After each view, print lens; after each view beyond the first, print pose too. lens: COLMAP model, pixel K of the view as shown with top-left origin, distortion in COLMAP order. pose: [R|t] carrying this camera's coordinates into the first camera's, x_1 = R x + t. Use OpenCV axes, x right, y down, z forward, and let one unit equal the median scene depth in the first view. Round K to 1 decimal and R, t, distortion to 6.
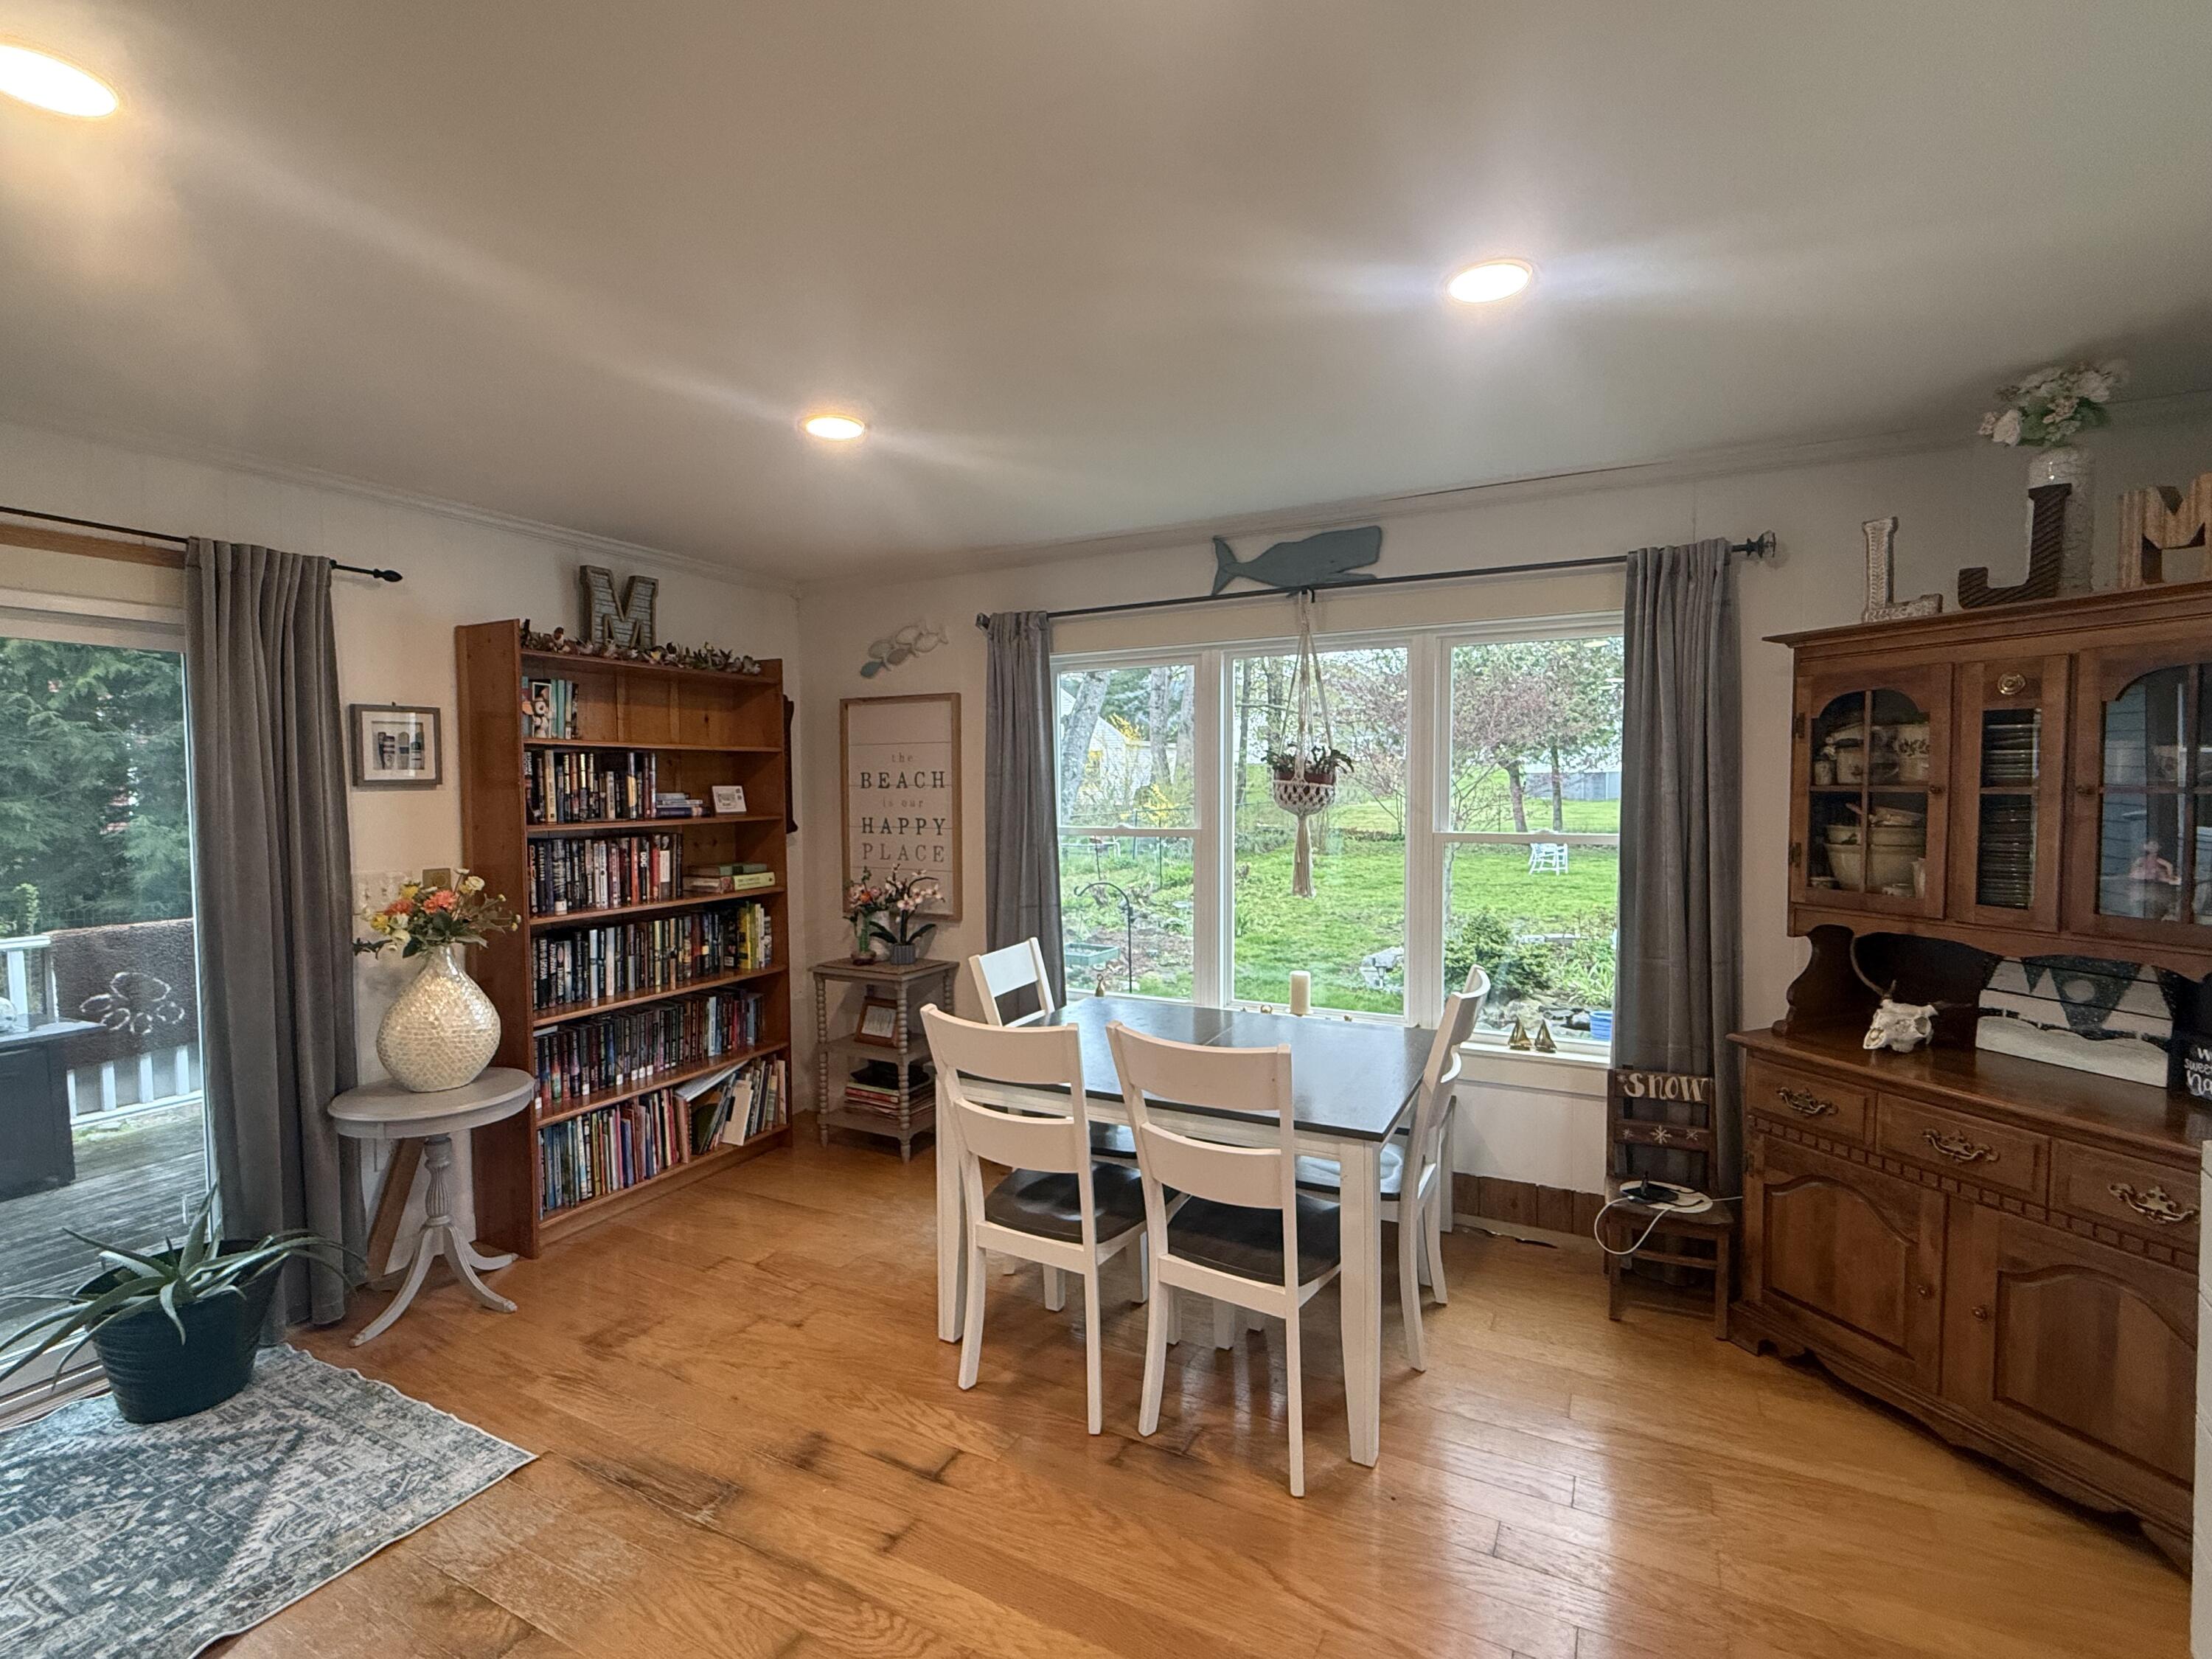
lens RADIAL K [[1023.0, 0, 1106.8], [0, 1023.0, 830.8], [0, 0, 1]] dist [0.002181, -0.001282]
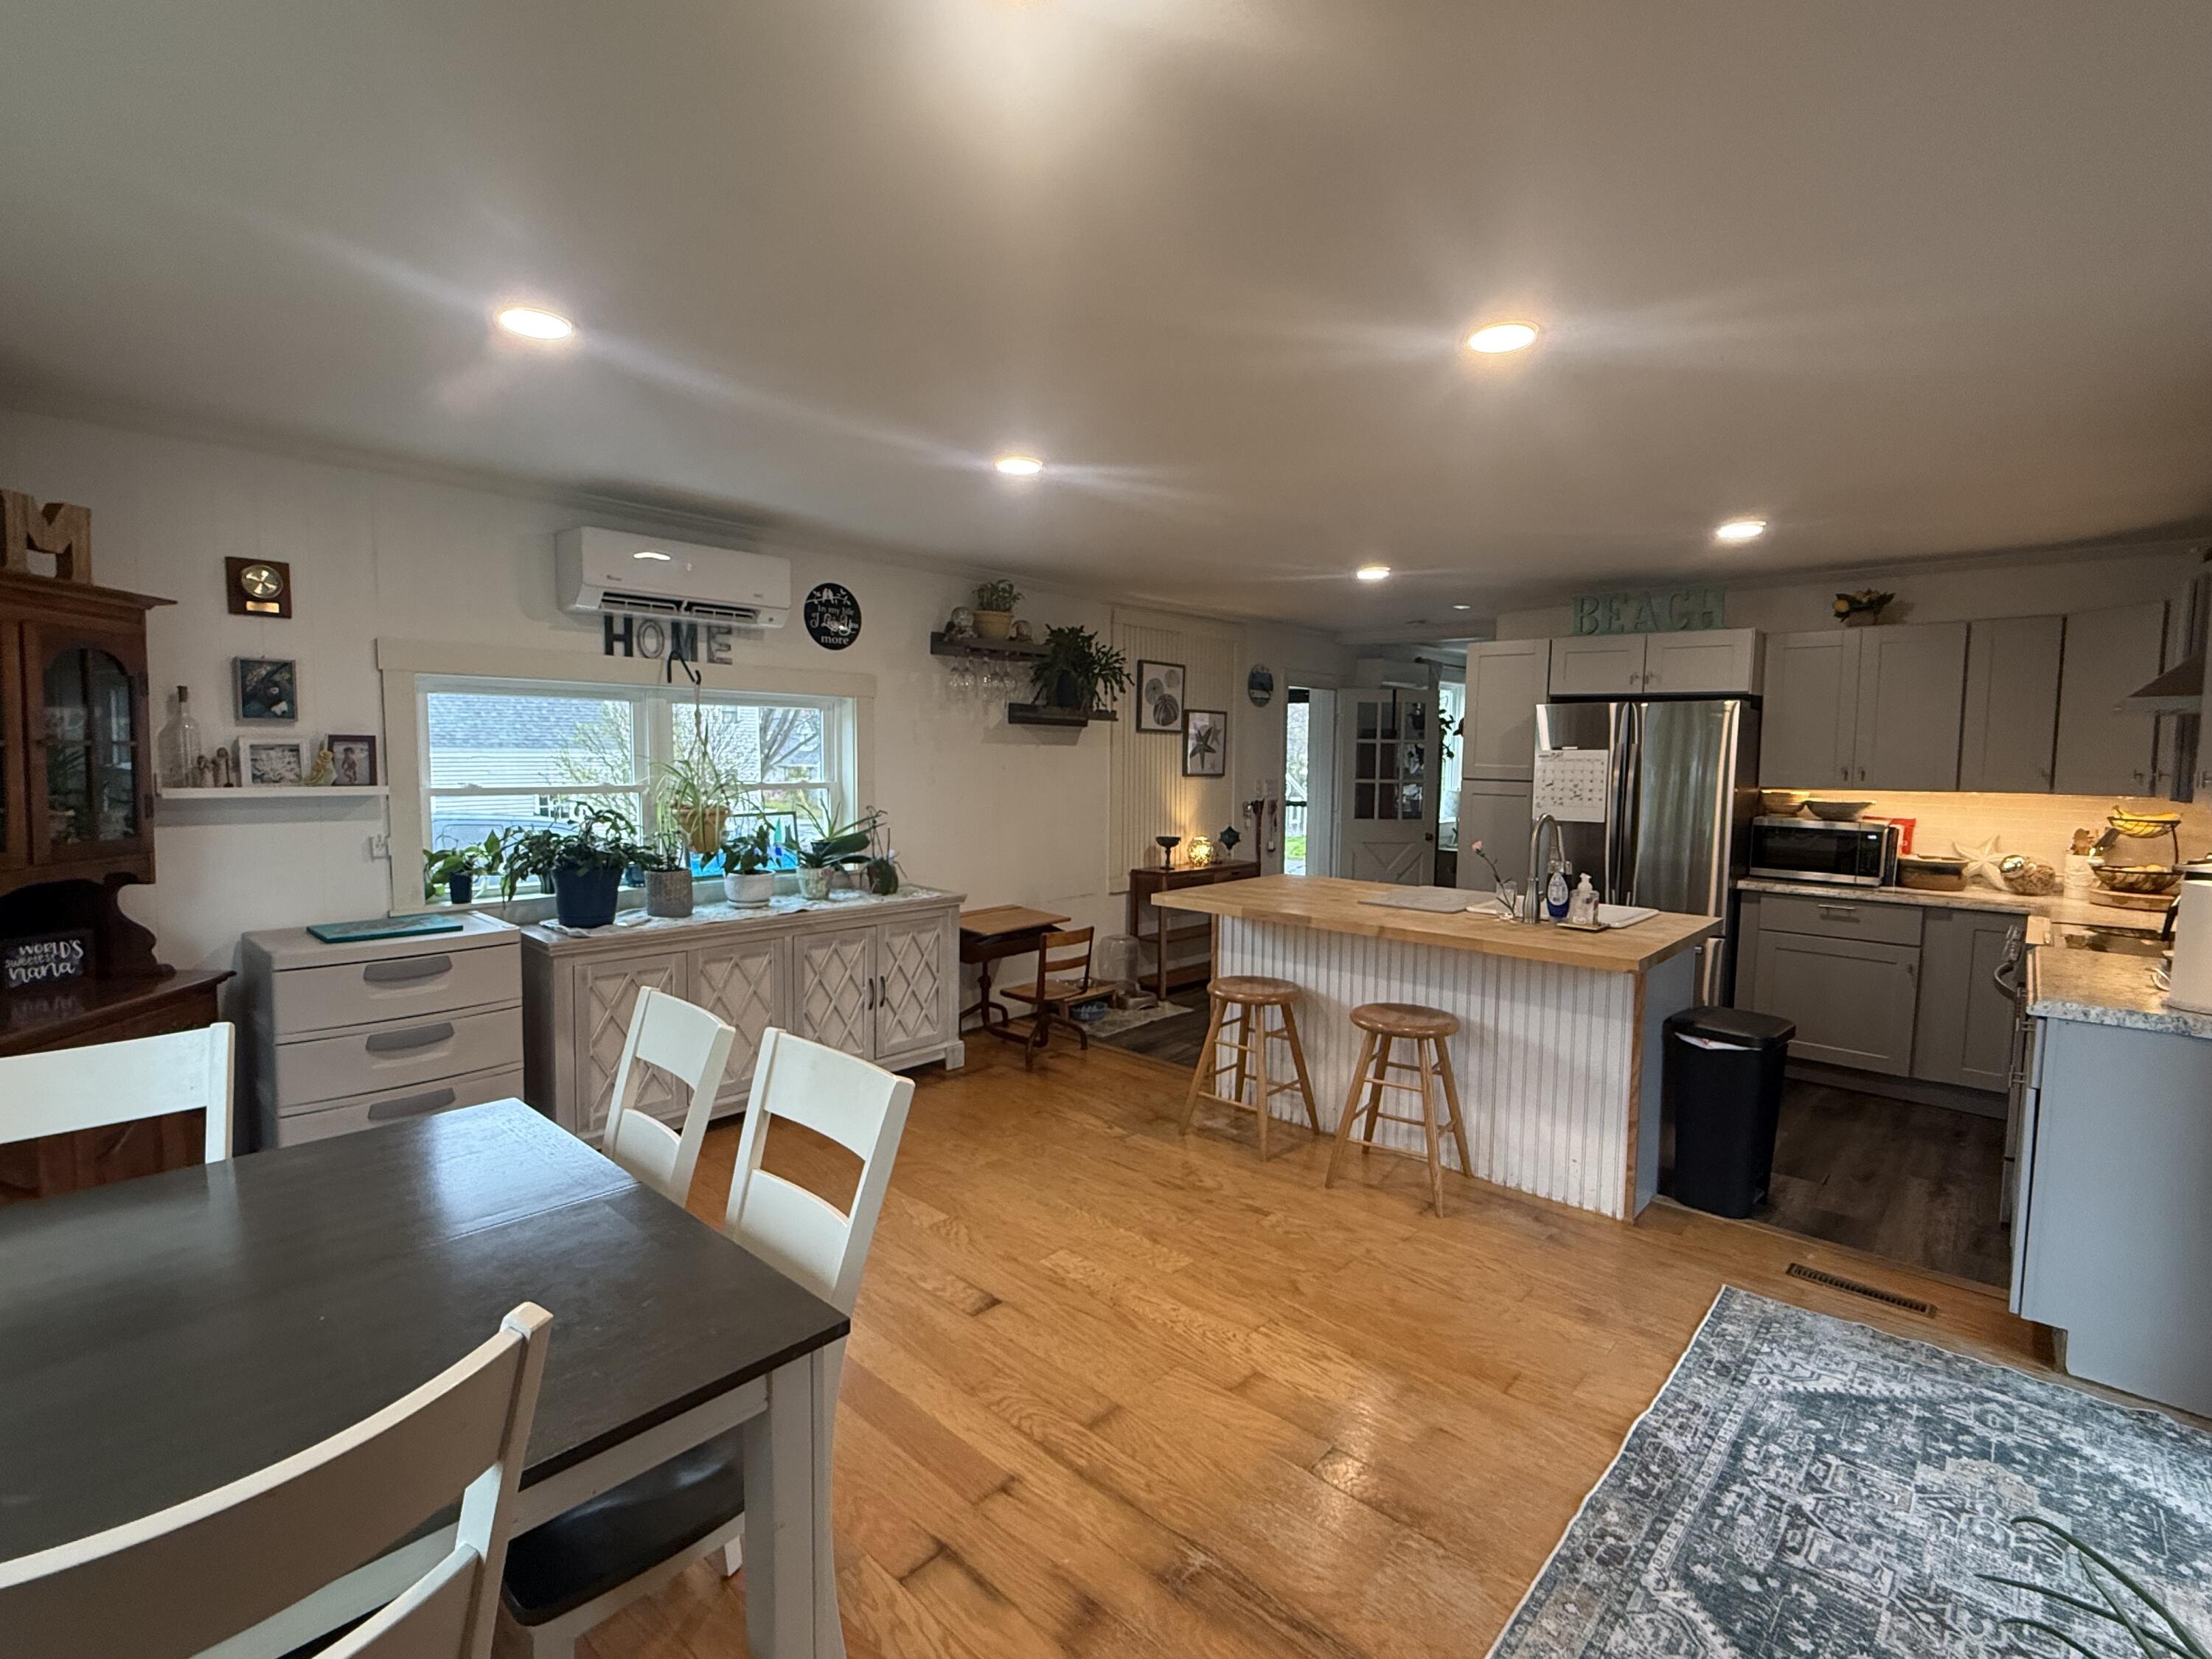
lens RADIAL K [[1023.0, 0, 1108.1], [0, 1023.0, 831.6], [0, 0, 1]] dist [0.002181, -0.001282]
pose [[-0.966049, -0.025339, 0.257112, -0.349052], [0.005028, 0.993146, 0.116769, -0.044125], [-0.258308, 0.114097, -0.959301, 1.183609]]
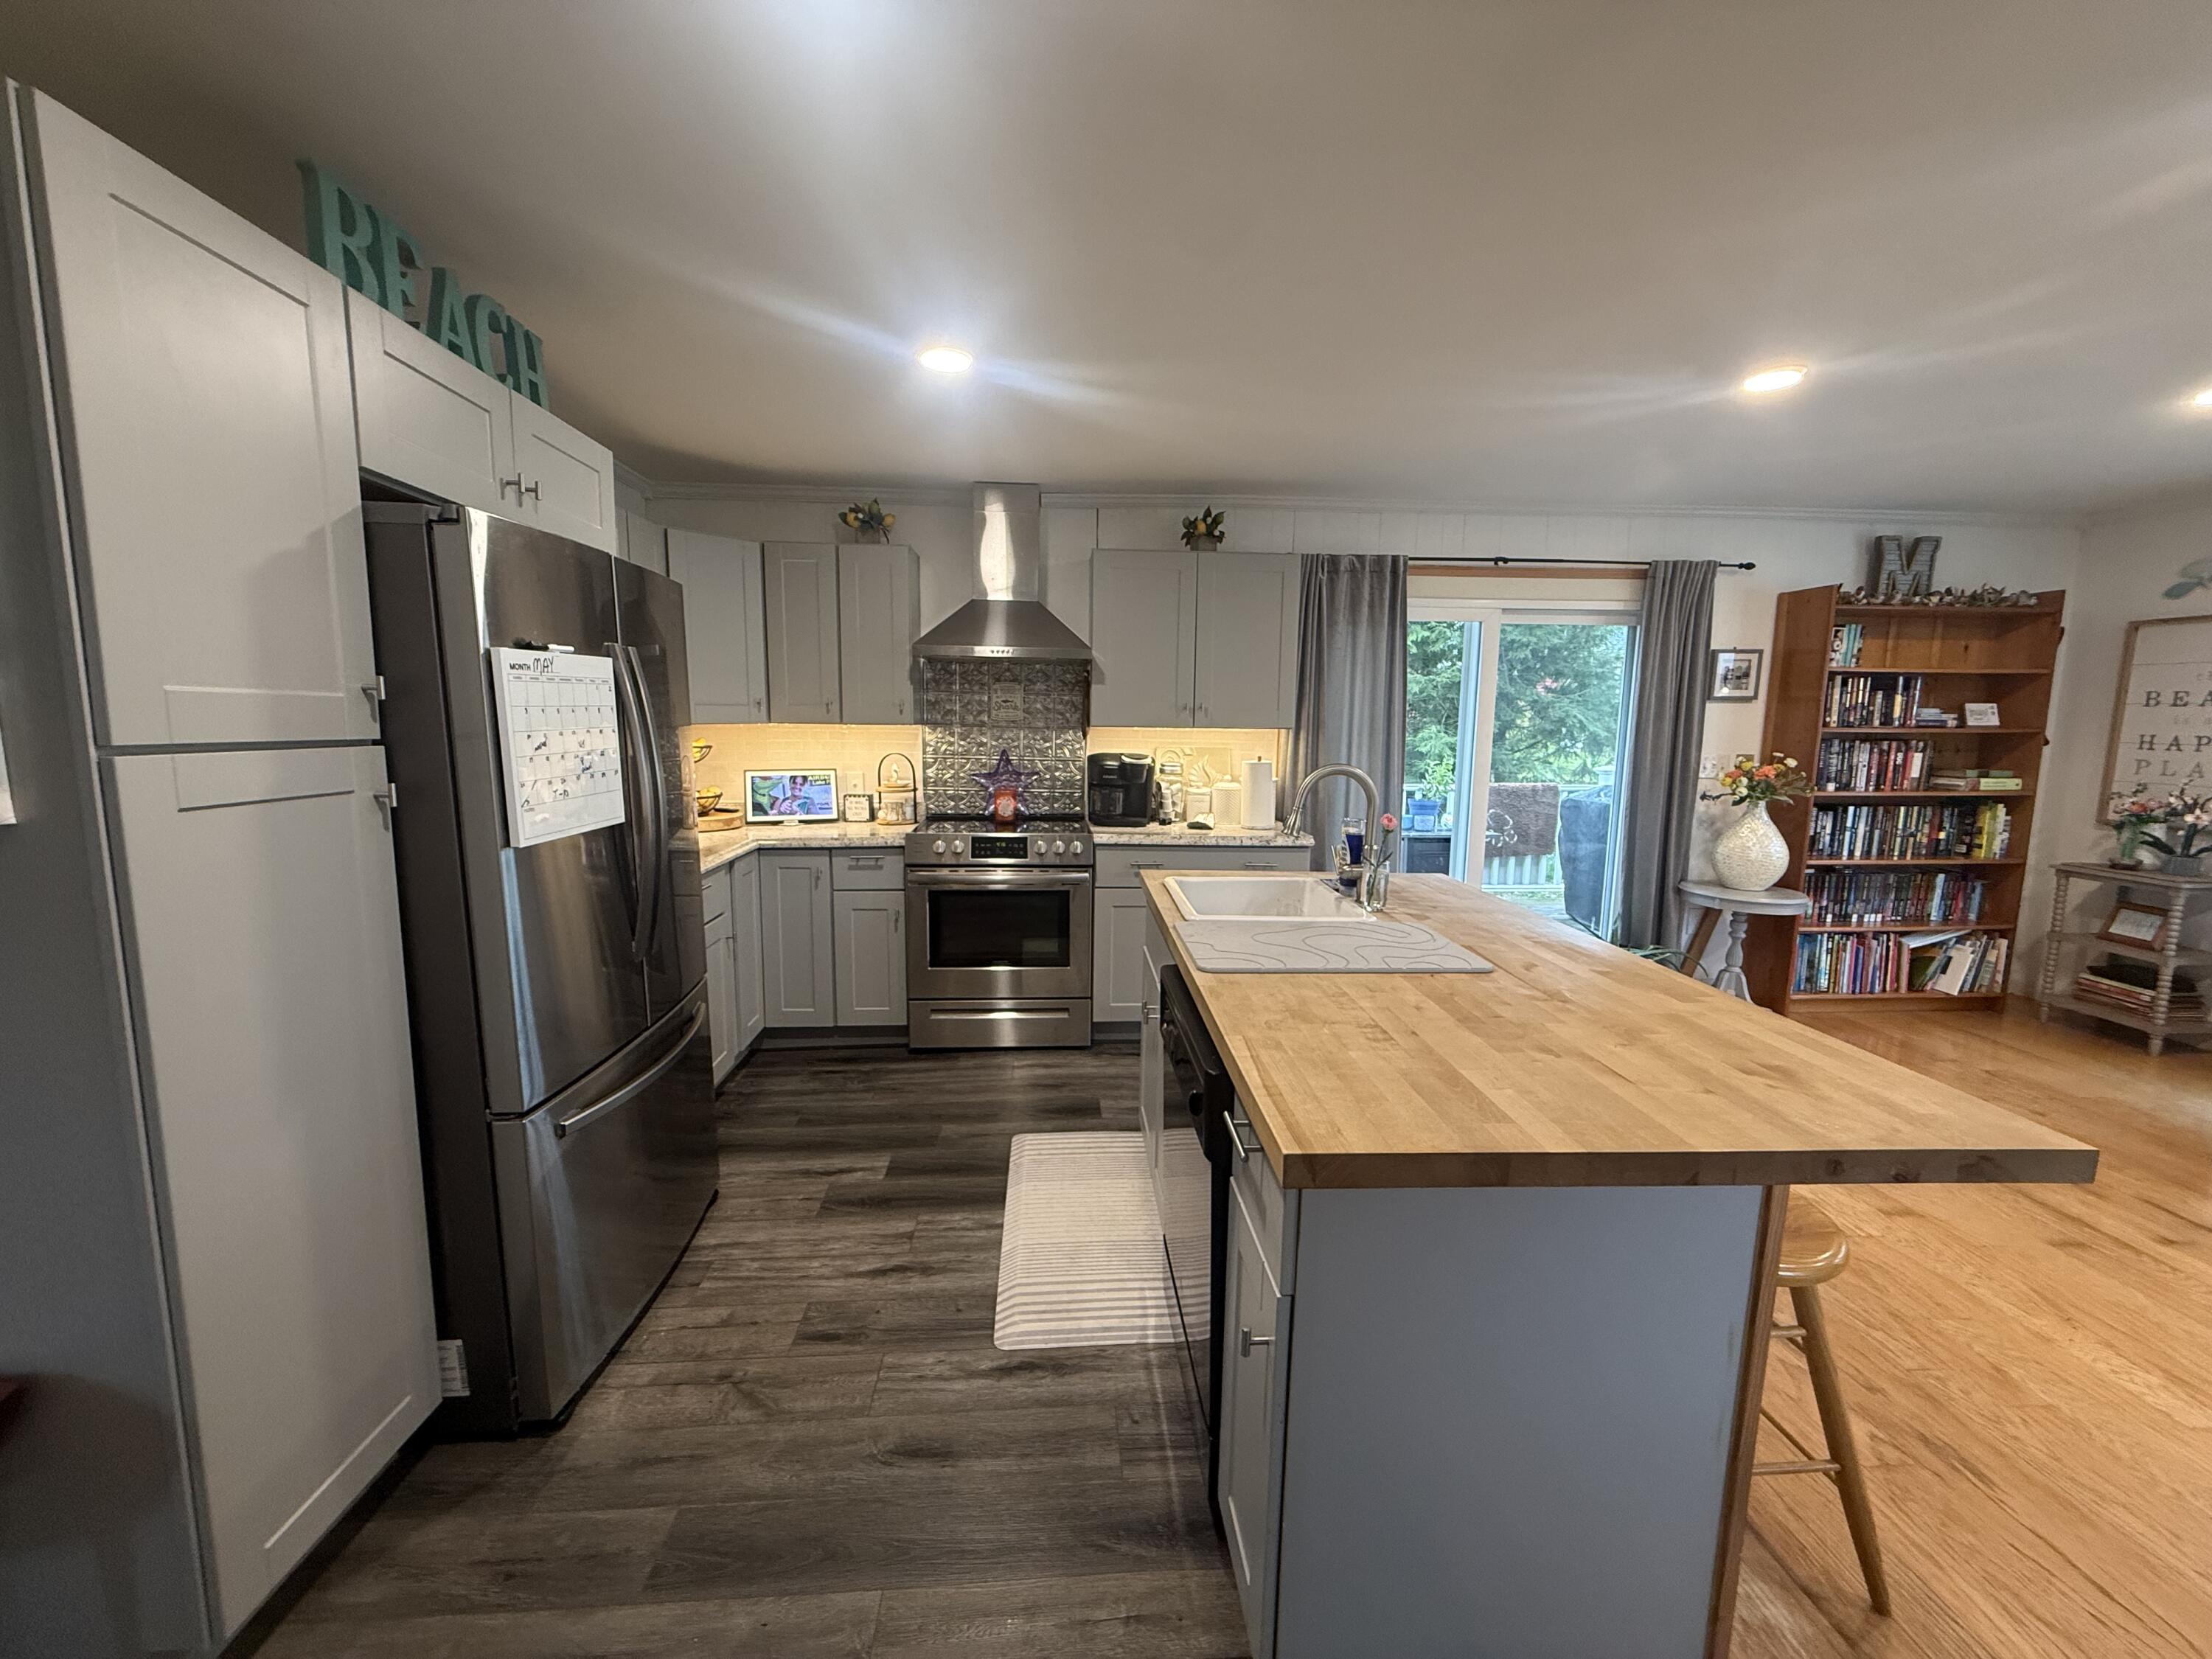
lens RADIAL K [[885.9, 0, 1093.5], [0, 885.9, 830.2], [0, 0, 1]] dist [-0.001287, 0.000499]
pose [[0.507873, 0.123348, -0.852555, 0.002723], [-0.050145, 0.992250, 0.113687, 0.048277], [0.859971, -0.014988, 0.510123, -0.542309]]
